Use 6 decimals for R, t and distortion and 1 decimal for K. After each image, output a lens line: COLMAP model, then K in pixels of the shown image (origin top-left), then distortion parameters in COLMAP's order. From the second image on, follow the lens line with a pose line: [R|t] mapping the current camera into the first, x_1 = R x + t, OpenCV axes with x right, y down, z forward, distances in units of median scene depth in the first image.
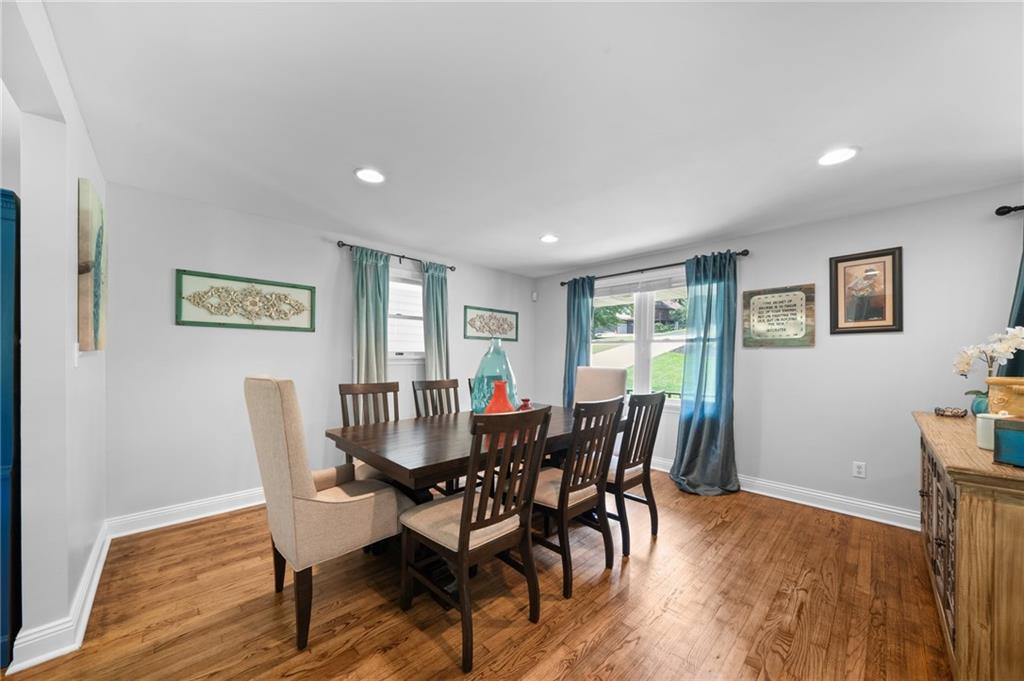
lens RADIAL K [[359.2, 0, 504.1], [0, 359.2, 359.9], [0, 0, 1]] dist [-0.000946, -0.000001]
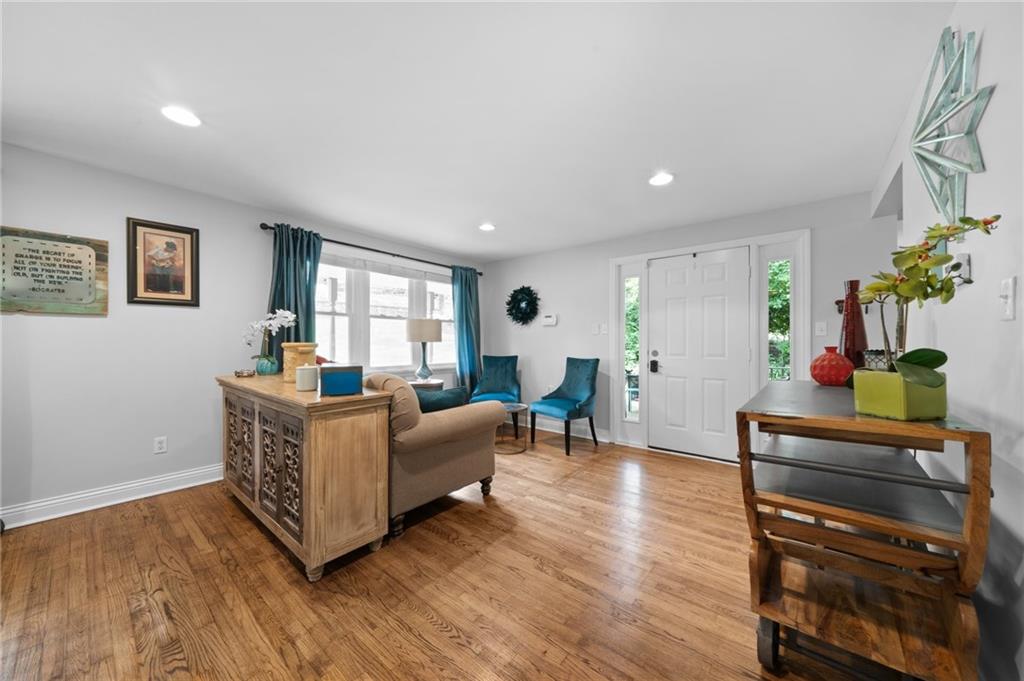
lens RADIAL K [[359.2, 0, 512.2], [0, 359.2, 339.9], [0, 0, 1]] dist [-0.000946, -0.000001]
pose [[-0.114276, -0.001174, 0.993448, -0.097214], [0.003191, 0.999994, 0.001549, 0.024818], [-0.993444, 0.003347, -0.114272, 0.180459]]
